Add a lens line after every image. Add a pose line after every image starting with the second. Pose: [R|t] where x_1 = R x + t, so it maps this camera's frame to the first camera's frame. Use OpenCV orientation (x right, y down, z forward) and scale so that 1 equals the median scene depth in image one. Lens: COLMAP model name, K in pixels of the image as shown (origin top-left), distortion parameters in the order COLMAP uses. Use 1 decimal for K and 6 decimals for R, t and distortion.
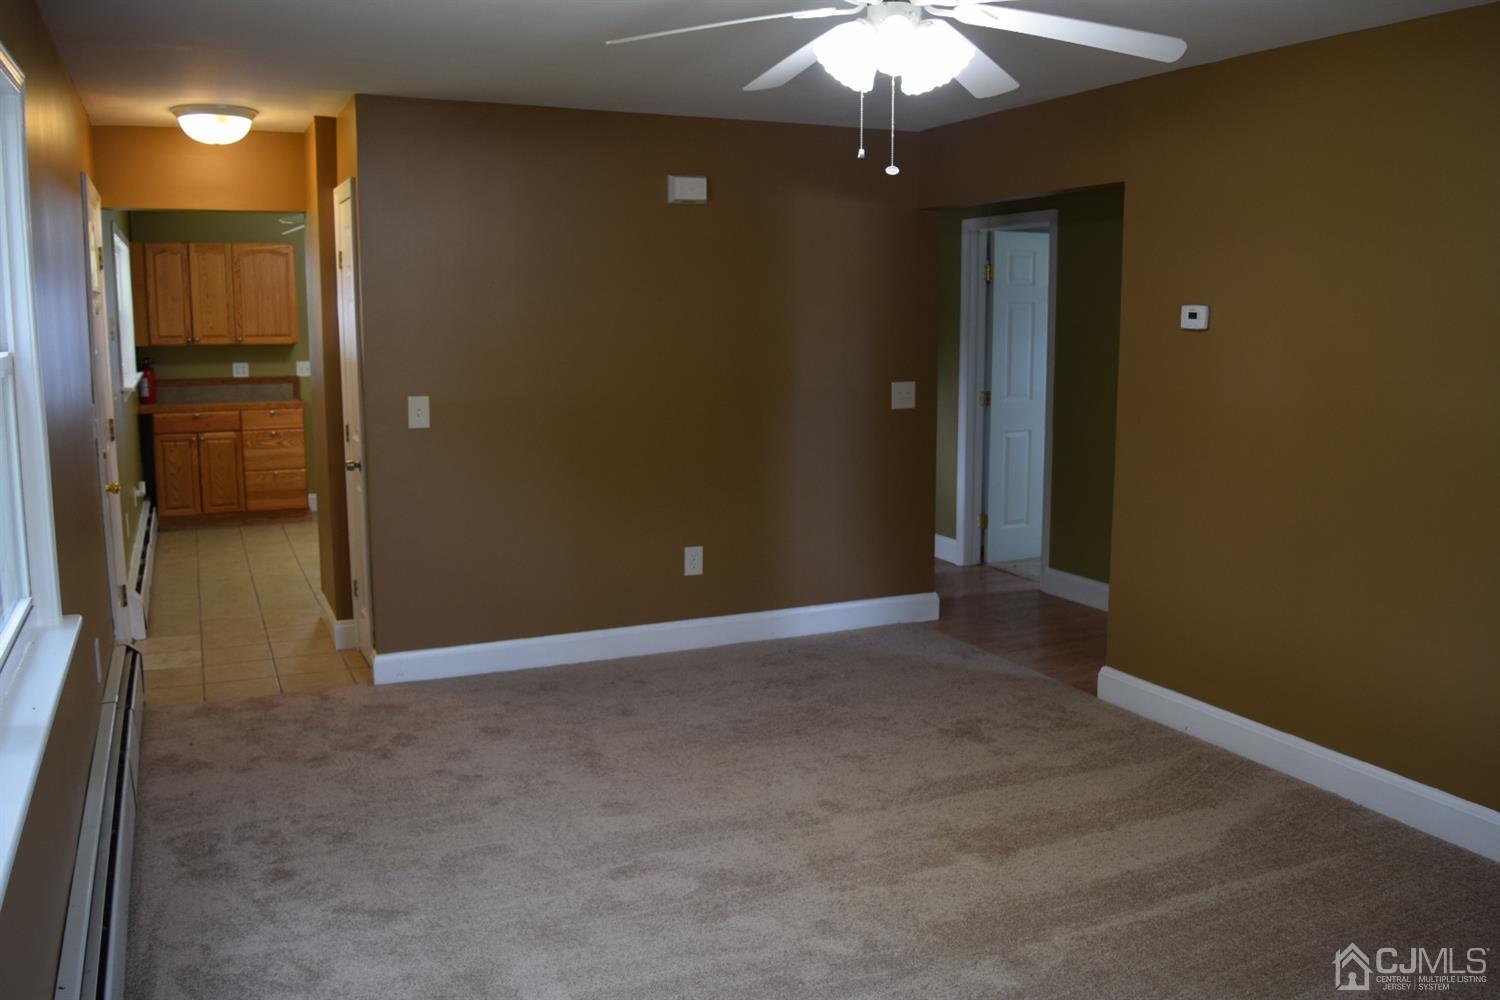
lens RADIAL K [[1245.0, 0, 757.7], [0, 1245.0, 499.8], [0, 0, 1]] dist [-0.093751, 0.026252]
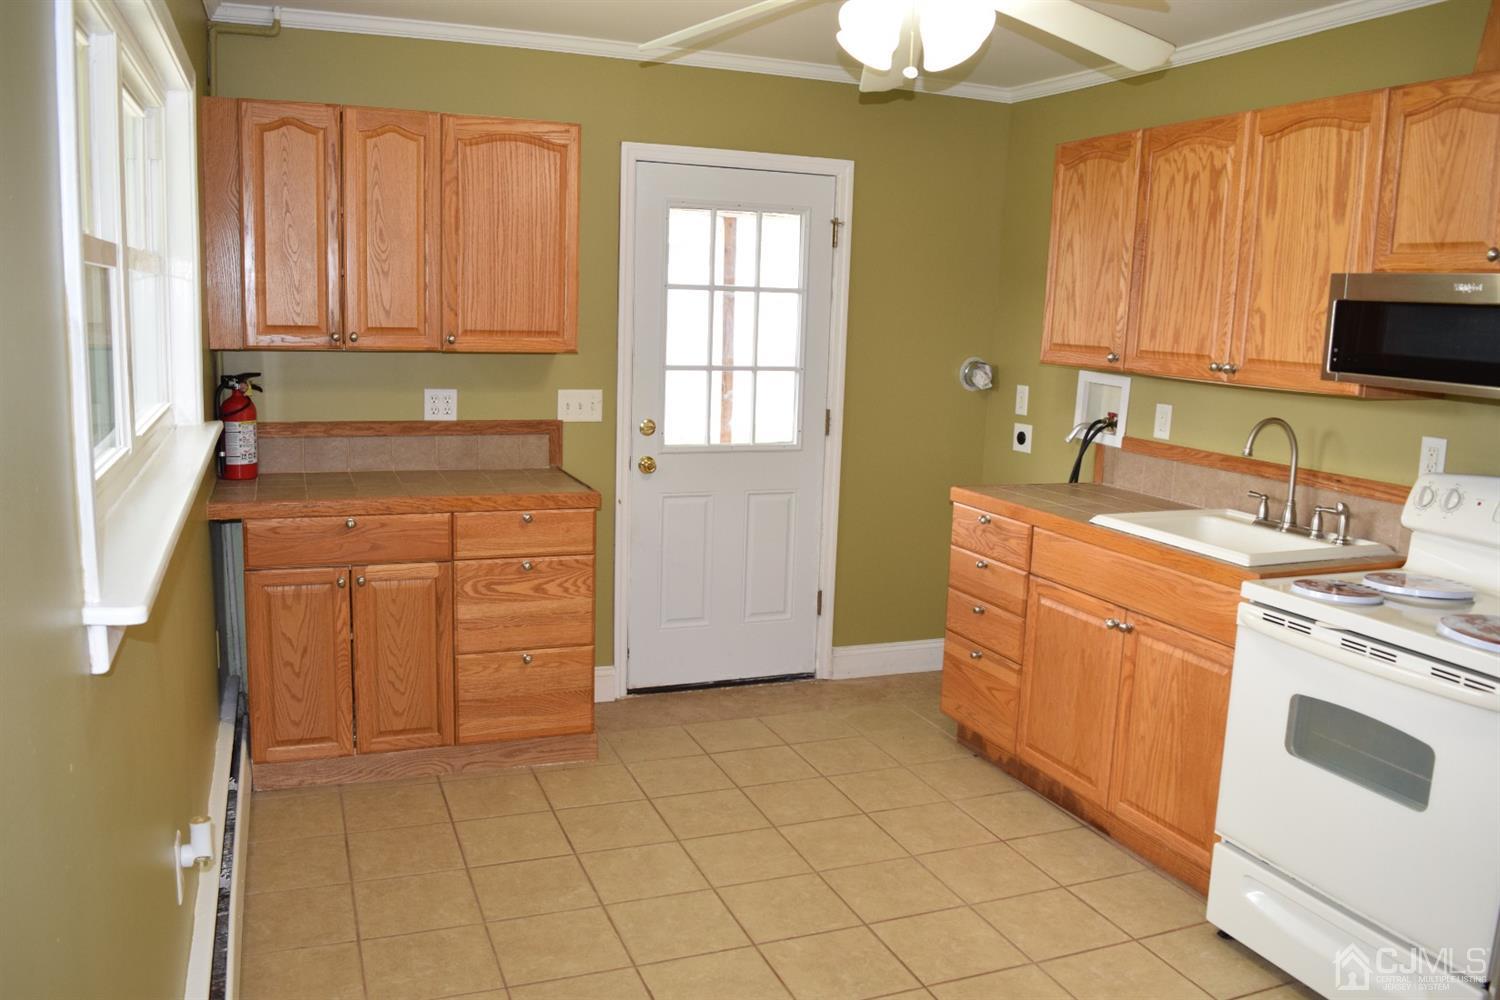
lens RADIAL K [[1179.3, 0, 760.5], [0, 1179.3, 497.5], [0, 0, 1]] dist [-0.096848, 0.023990]
pose [[0.997988, 0.041319, -0.048092, -0.296141], [-0.040744, 0.999087, 0.012864, -0.086382], [0.048580, -0.010878, 0.998760, 0.601133]]
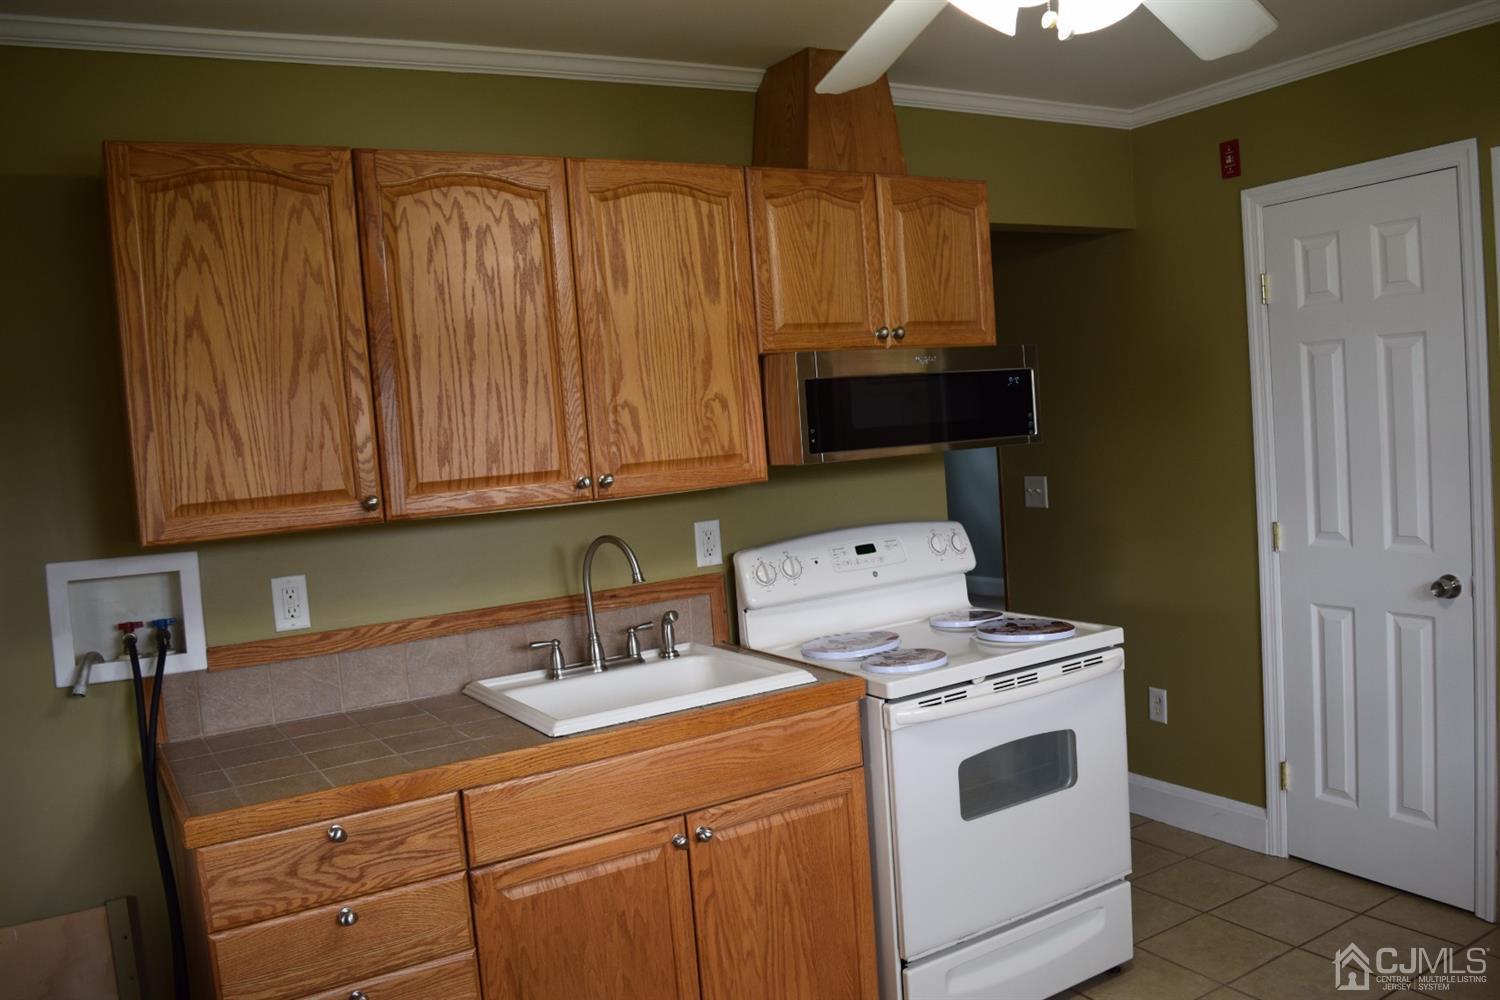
lens RADIAL K [[1179.3, 0, 760.5], [0, 1179.3, 497.5], [0, 0, 1]] dist [-0.096848, 0.023990]
pose [[-0.101762, -0.060132, 0.992990, -0.465925], [0.218913, 0.972350, 0.081316, -0.141320], [-0.970424, 0.225653, -0.085784, 0.974709]]
